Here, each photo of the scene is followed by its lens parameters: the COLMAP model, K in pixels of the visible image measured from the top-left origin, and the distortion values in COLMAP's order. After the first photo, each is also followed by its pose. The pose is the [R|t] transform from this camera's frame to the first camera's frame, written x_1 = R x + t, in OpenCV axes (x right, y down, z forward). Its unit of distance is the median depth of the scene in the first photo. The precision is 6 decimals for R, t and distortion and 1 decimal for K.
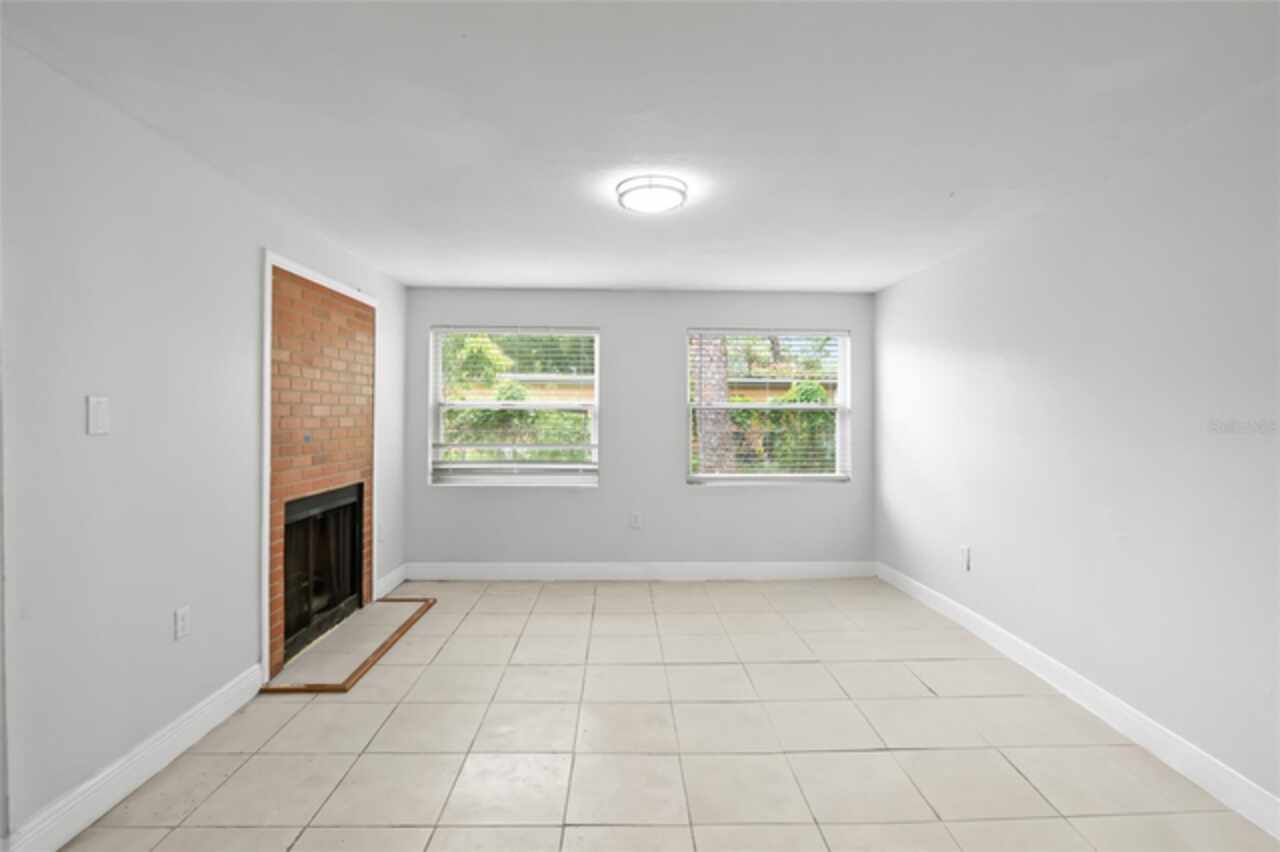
lens RADIAL K [[615.0, 0, 640.0], [0, 615.0, 405.2], [0, 0, 1]] dist [-0.002178, 0.001220]
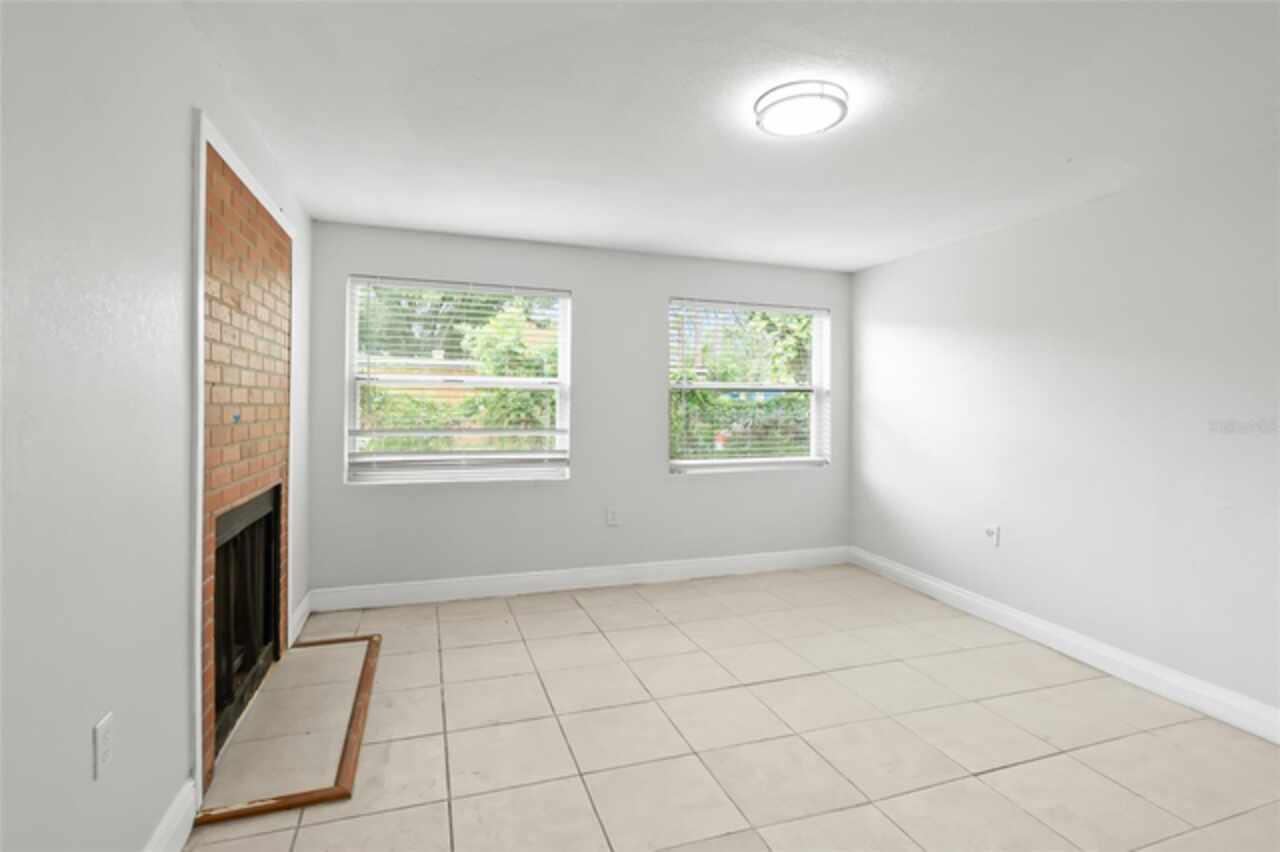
lens RADIAL K [[615.0, 0, 640.0], [0, 615.0, 405.2], [0, 0, 1]] dist [-0.002178, 0.001220]
pose [[0.947482, 0.004821, 0.319772, -0.271995], [-0.009775, 0.999856, 0.013887, 0.020411], [-0.319659, -0.016284, 0.947393, 0.189758]]
